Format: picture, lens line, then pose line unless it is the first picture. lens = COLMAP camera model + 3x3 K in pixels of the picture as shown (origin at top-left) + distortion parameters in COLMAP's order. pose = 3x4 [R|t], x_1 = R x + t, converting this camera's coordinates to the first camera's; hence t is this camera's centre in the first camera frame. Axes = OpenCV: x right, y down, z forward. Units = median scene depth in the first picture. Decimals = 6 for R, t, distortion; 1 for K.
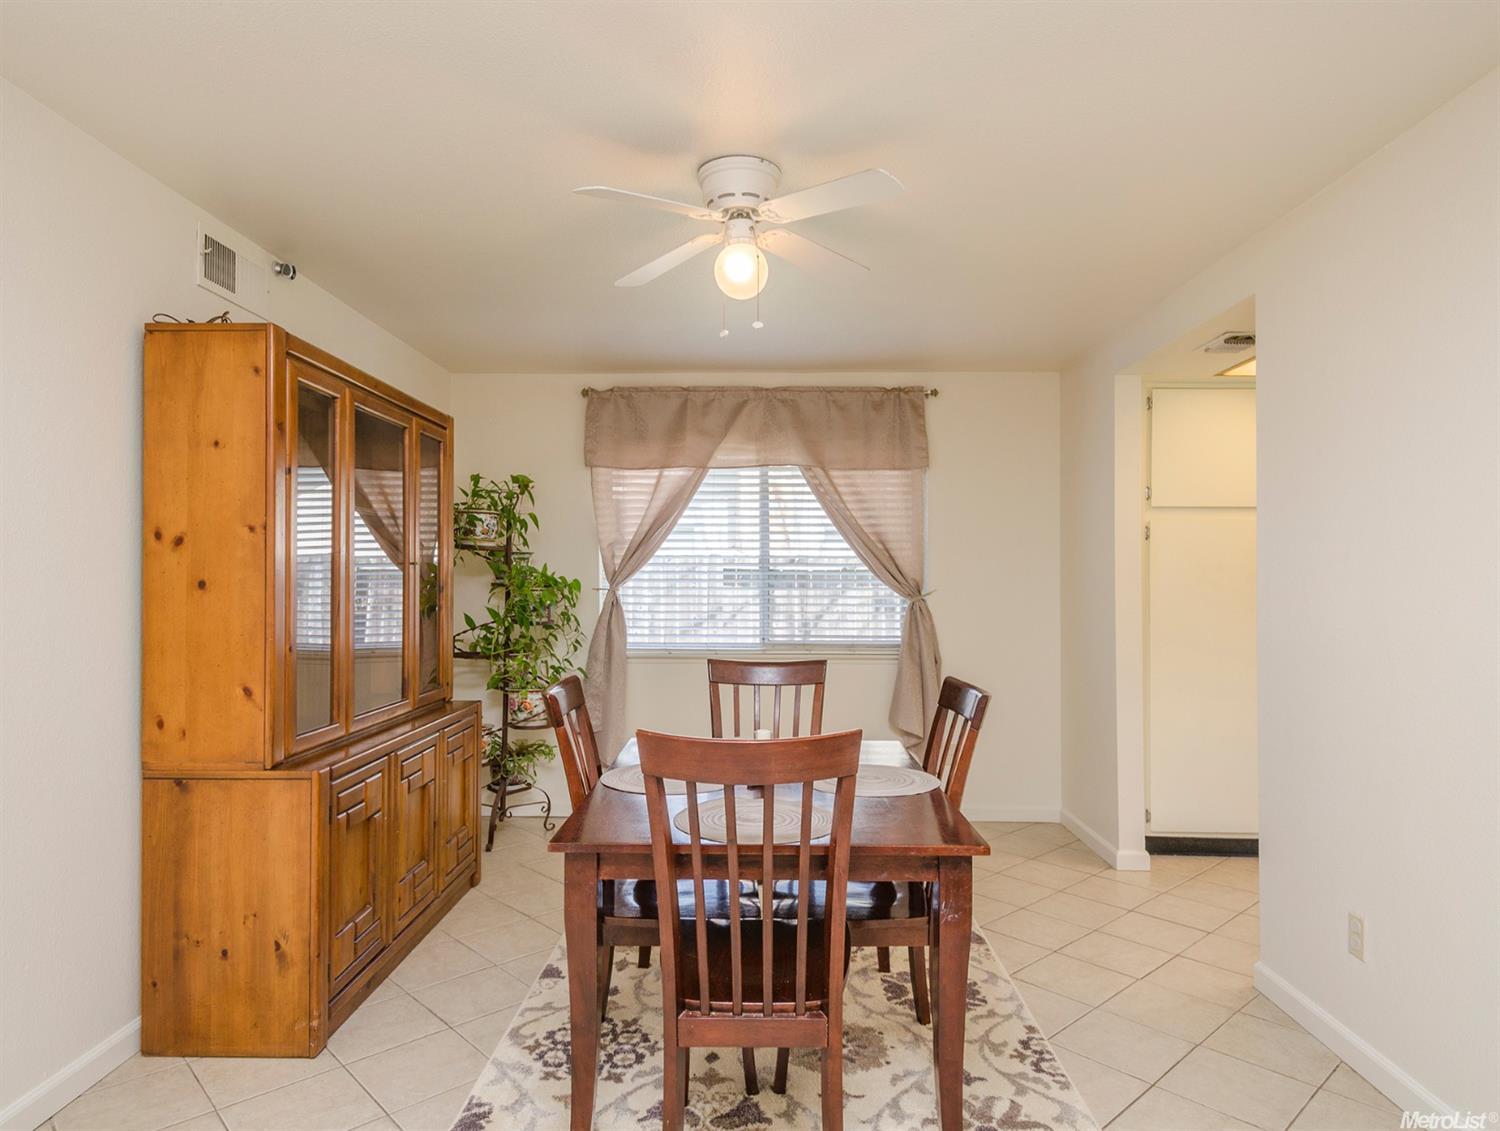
lens RADIAL K [[905.4, 0, 750.1], [0, 905.4, 564.2], [0, 0, 1]] dist [0.004805, 0.000104]
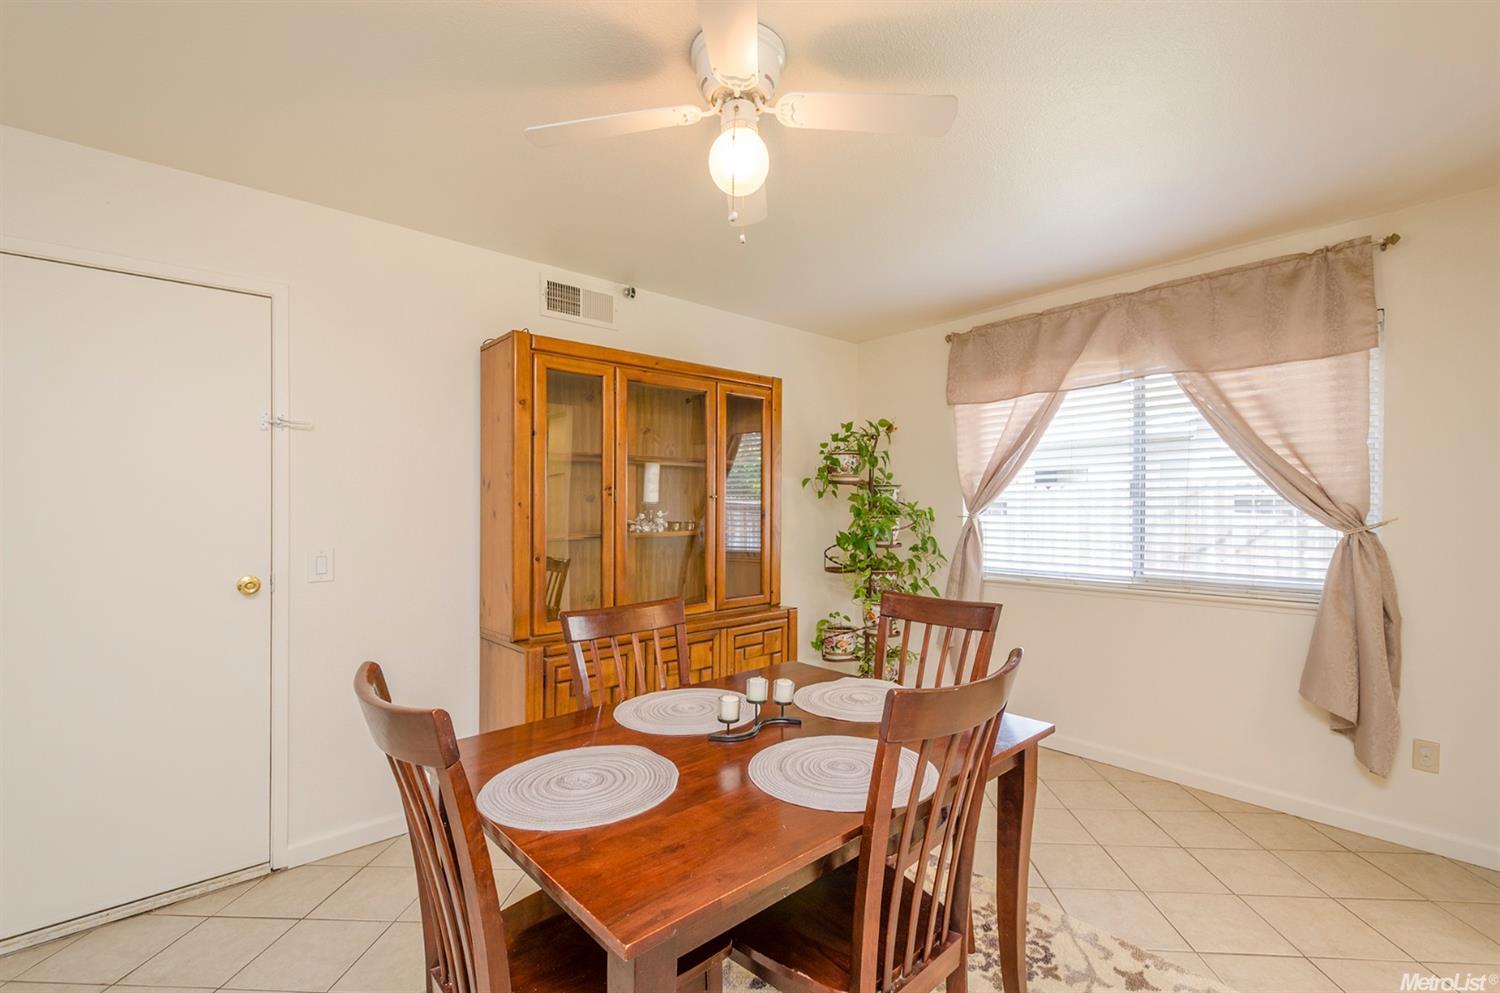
lens RADIAL K [[645.6, 0, 749.4], [0, 645.6, 512.2], [0, 0, 1]] dist [0.002278, -0.000355]
pose [[0.682845, -0.002688, -0.730558, 0.228503], [0.019933, 0.999689, 0.014953, 0.005867], [0.730291, -0.024773, 0.682687, 0.283885]]
